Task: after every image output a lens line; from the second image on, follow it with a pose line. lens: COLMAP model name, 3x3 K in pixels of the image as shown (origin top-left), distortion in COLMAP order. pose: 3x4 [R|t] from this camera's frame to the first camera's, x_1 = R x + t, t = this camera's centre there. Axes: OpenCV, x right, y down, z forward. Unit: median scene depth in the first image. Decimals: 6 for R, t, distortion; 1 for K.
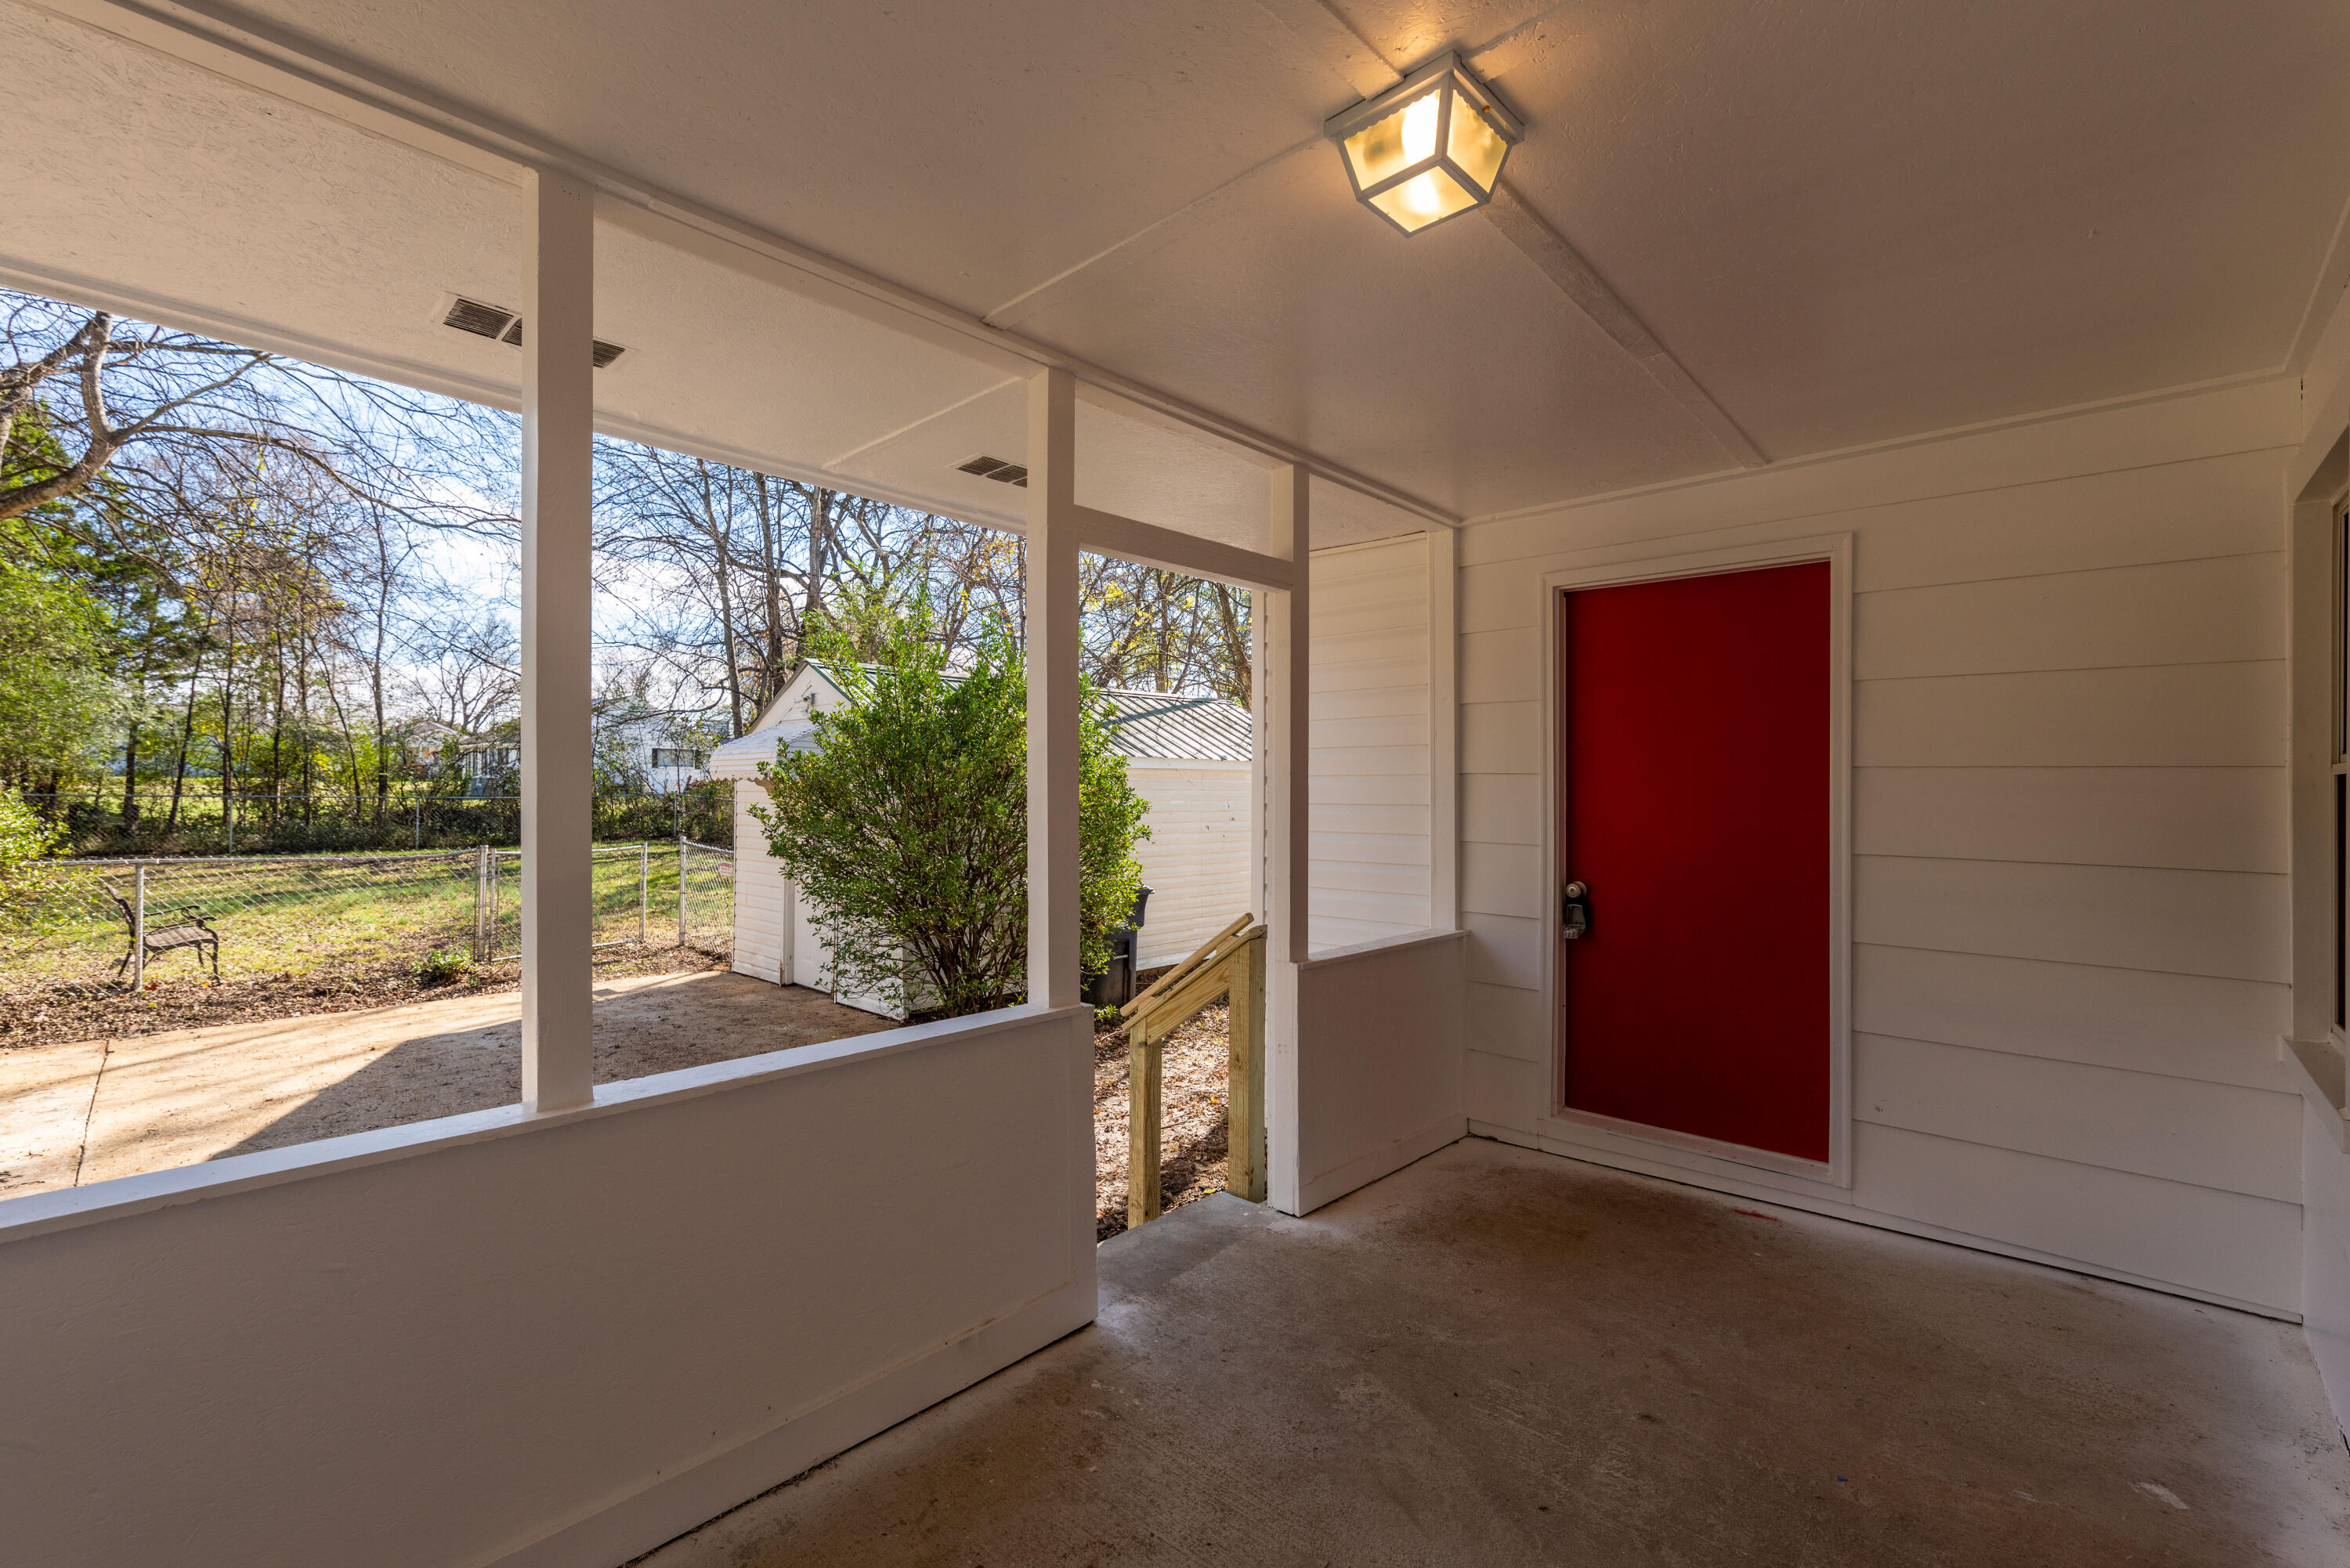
lens RADIAL K [[1001.0, 0, 1182.9], [0, 1001.0, 780.7], [0, 0, 1]] dist [0.003464, 0.000034]
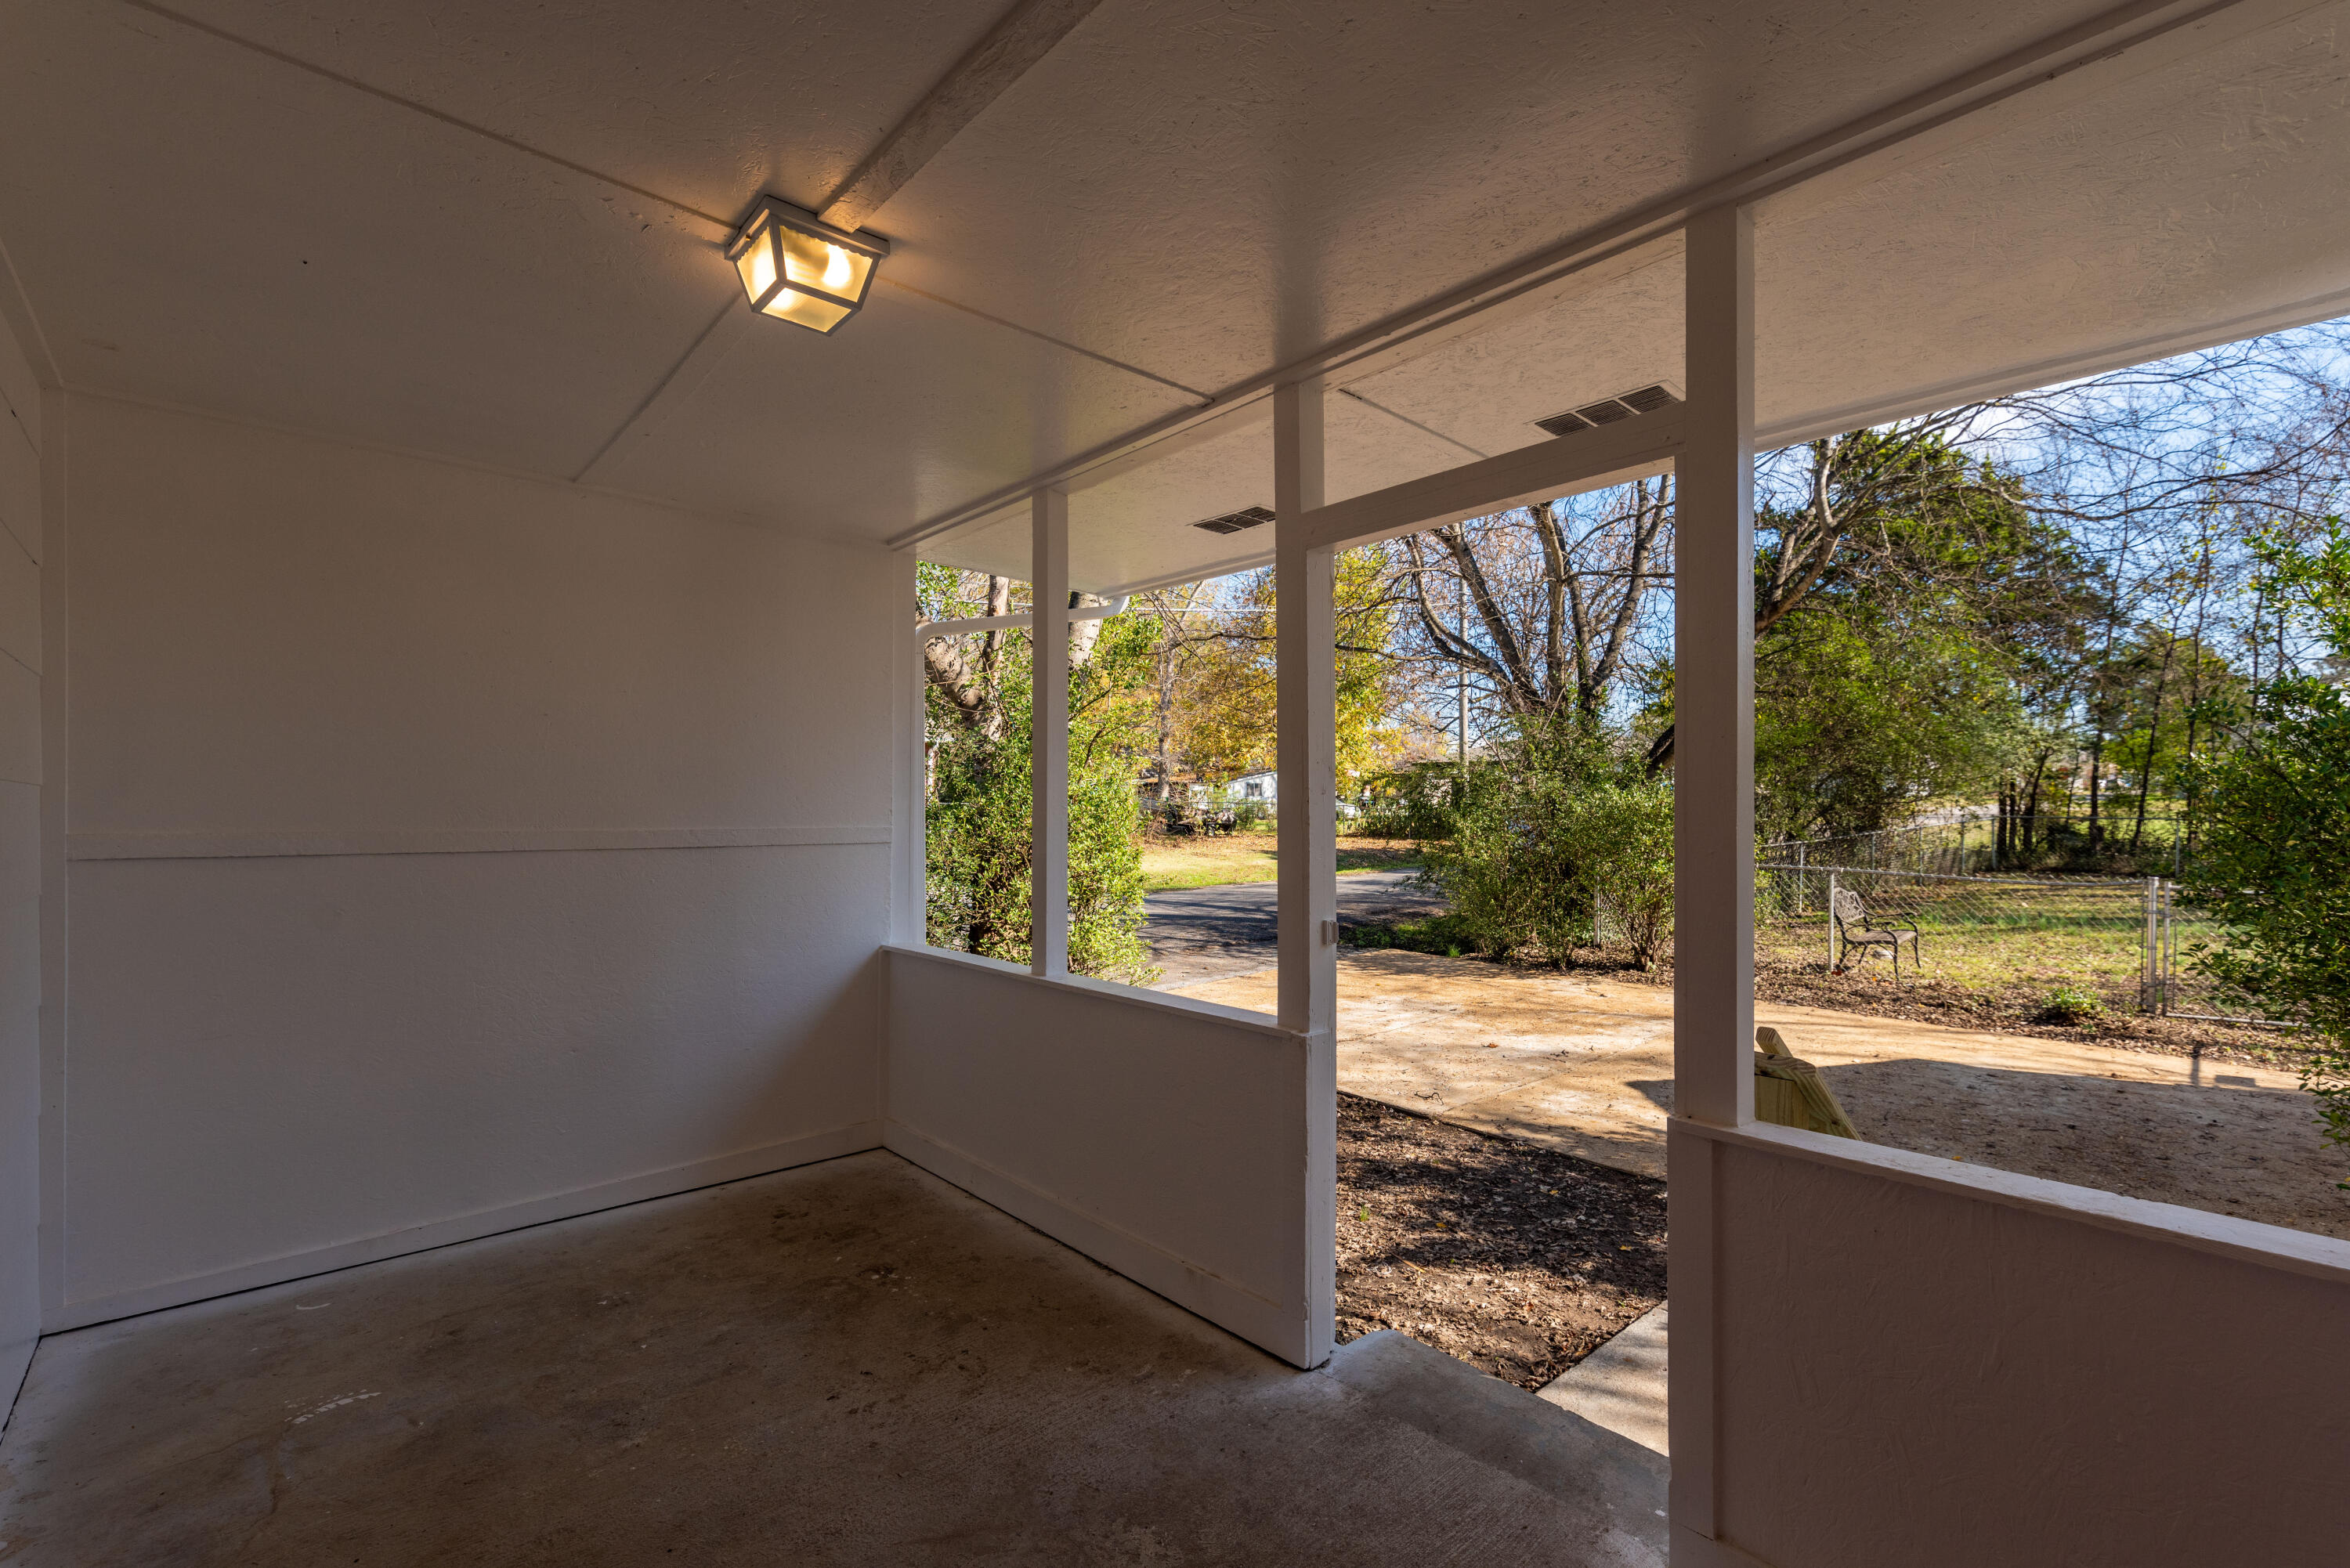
lens RADIAL K [[992.5, 0, 1172.8], [0, 992.5, 793.3], [0, 0, 1]] dist [0.000413, -0.000069]
pose [[-0.068228, -0.017353, -0.997519, 0.772584], [0.006324, 0.999821, -0.017826, 0.010055], [0.997650, -0.007525, -0.068106, 0.845568]]
